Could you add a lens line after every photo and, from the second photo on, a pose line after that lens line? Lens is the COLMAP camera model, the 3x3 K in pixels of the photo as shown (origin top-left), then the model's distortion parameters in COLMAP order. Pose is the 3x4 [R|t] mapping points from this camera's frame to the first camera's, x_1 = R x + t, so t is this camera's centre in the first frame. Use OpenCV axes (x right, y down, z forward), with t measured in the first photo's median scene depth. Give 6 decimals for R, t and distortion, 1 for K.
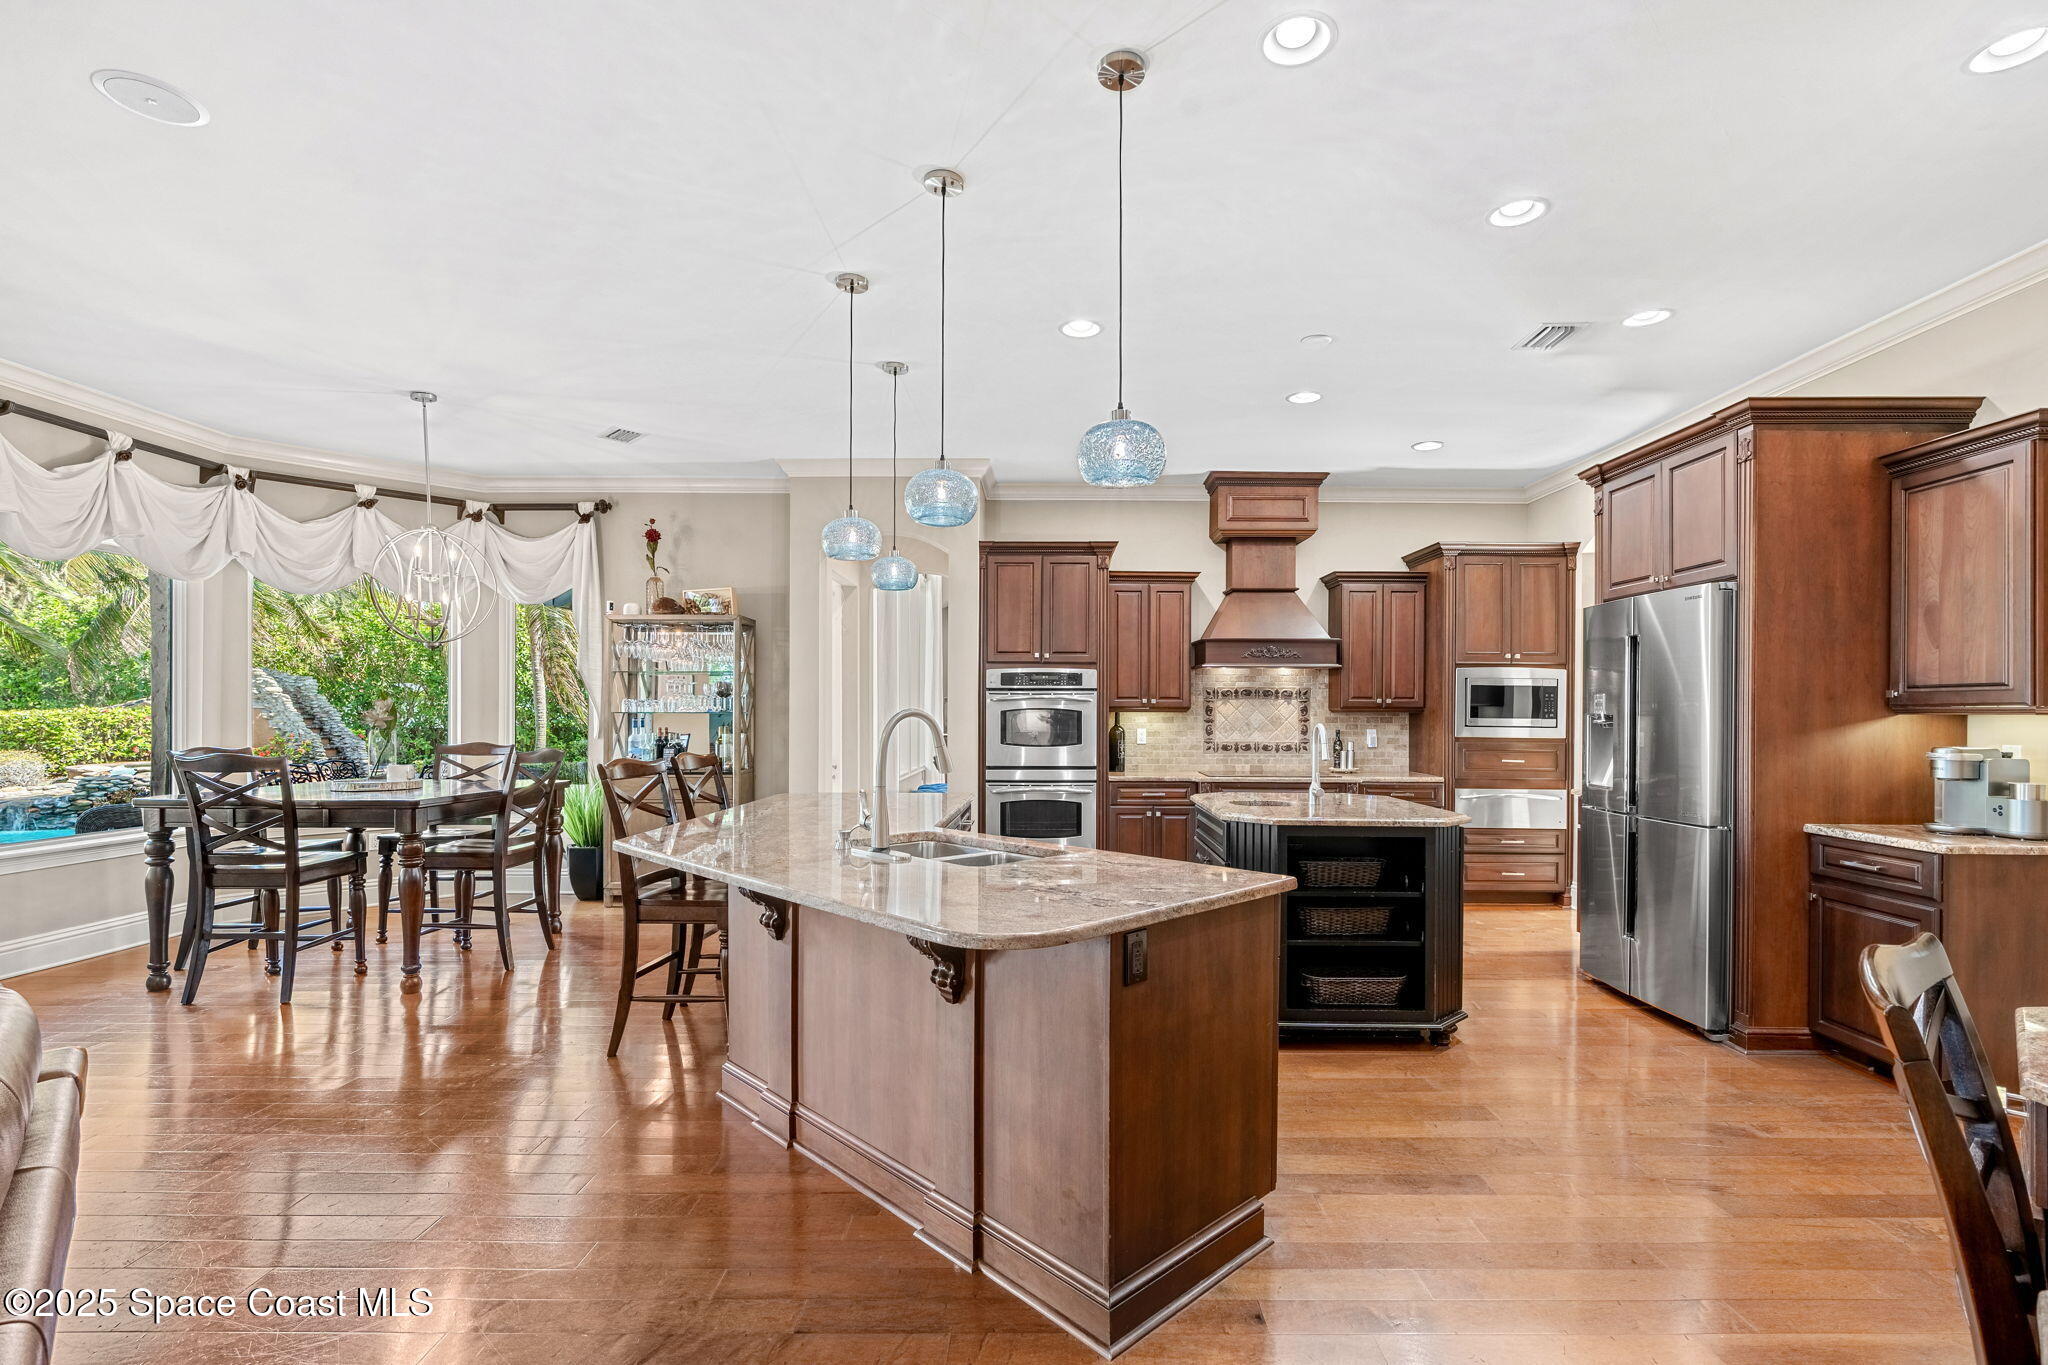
lens RADIAL K [[917.0, 0, 1036.0], [0, 917.0, 704.8], [0, 0, 1]] dist [-0.006705, 0.000160]
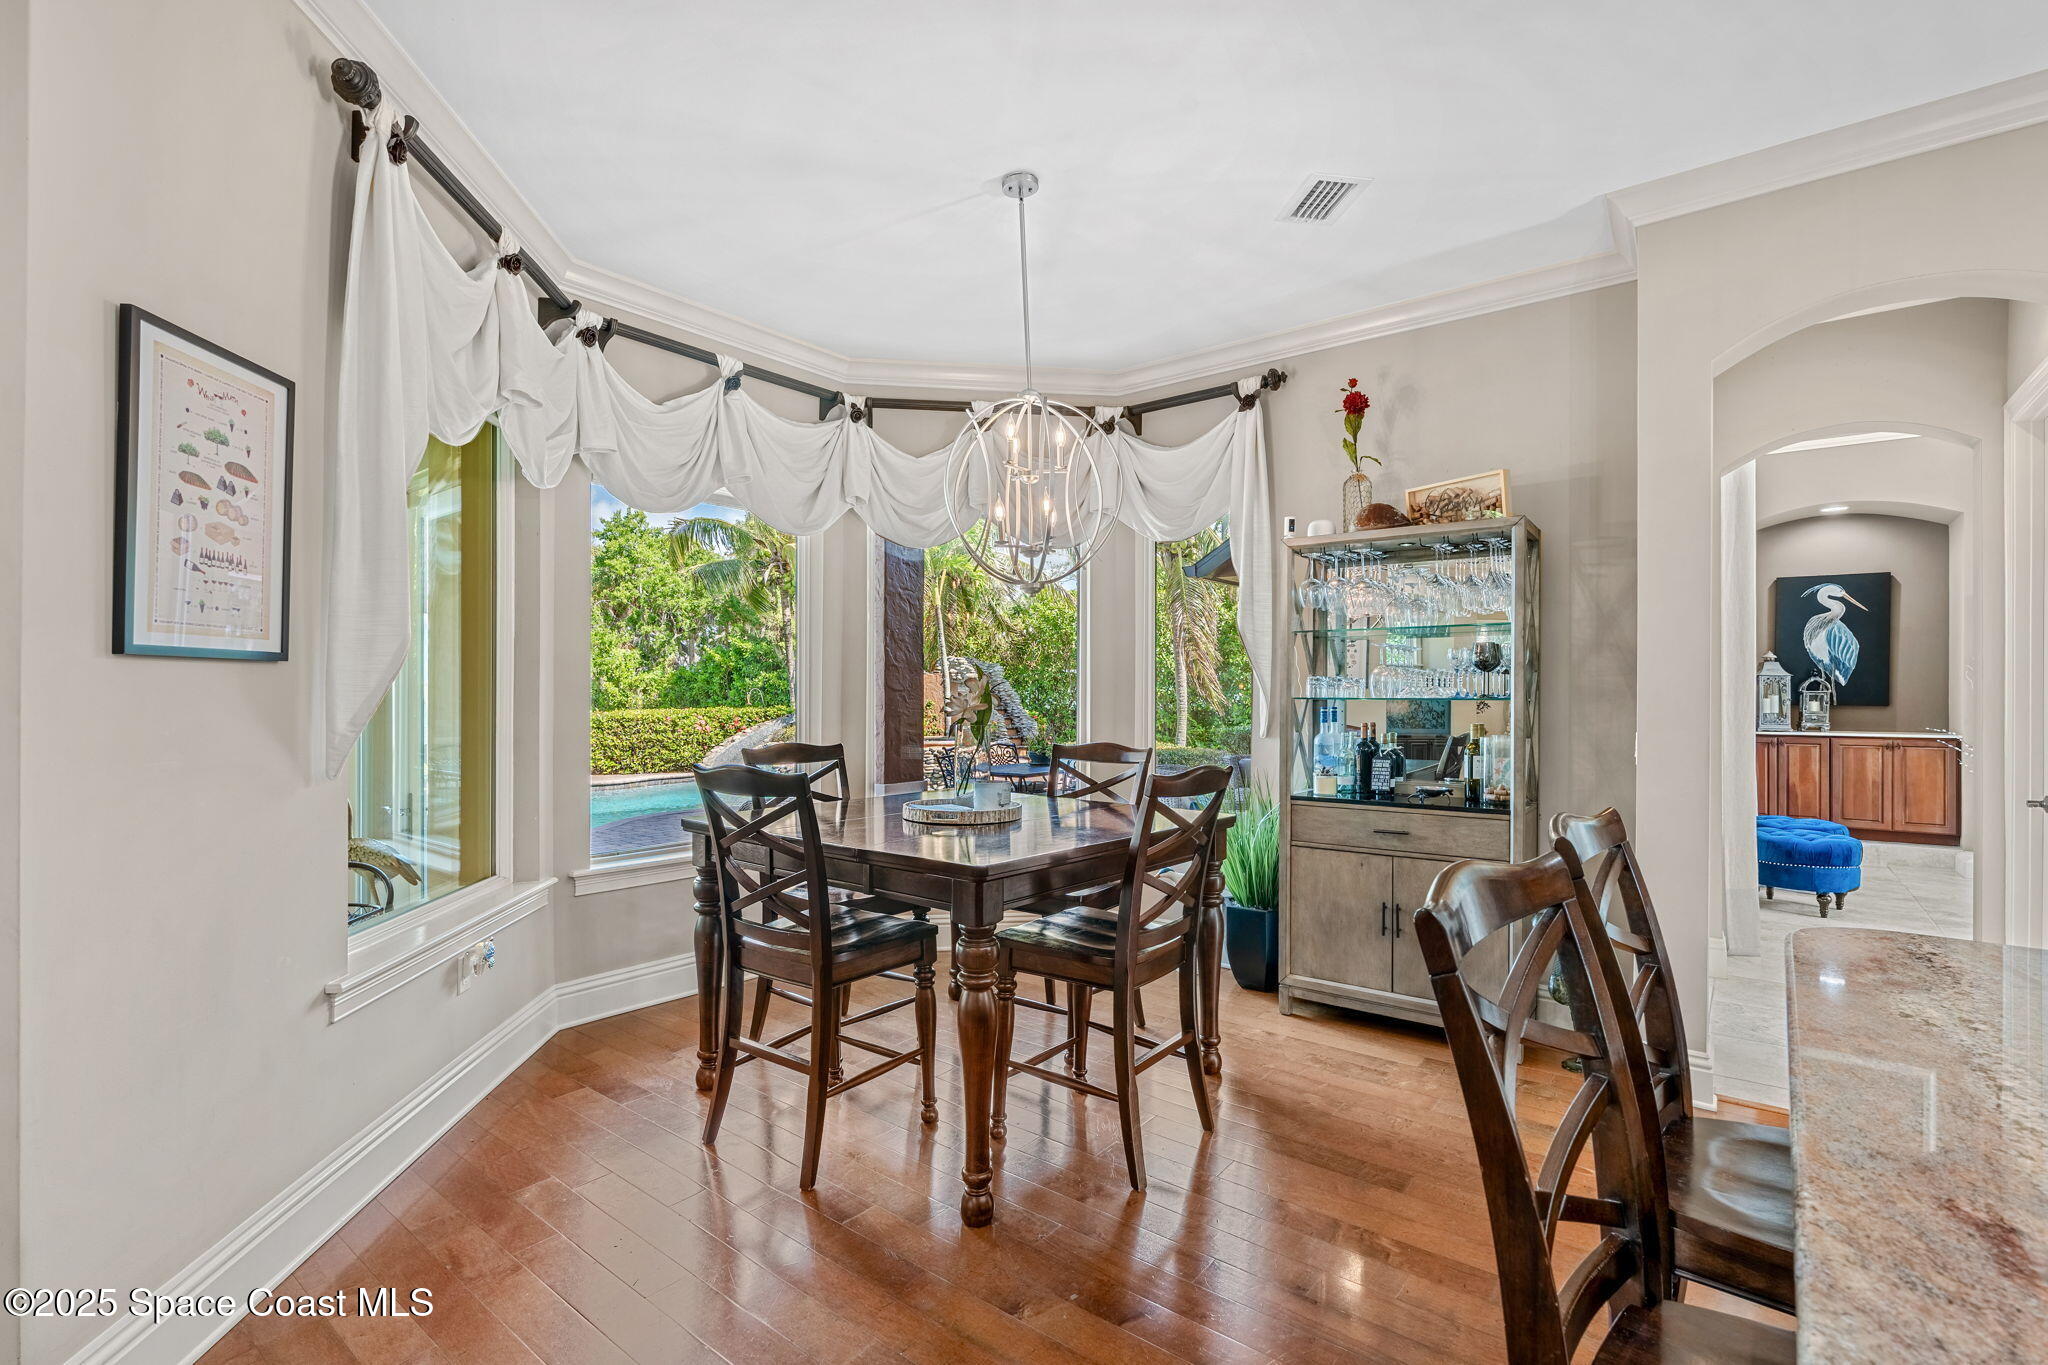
lens RADIAL K [[917.0, 0, 1036.0], [0, 917.0, 704.8], [0, 0, 1]] dist [-0.006705, 0.000160]
pose [[0.794824, 0.008856, -0.606775, -0.239758], [0.001501, 0.999862, 0.016558, 0.002446], [0.606838, -0.014072, 0.794701, 0.430609]]
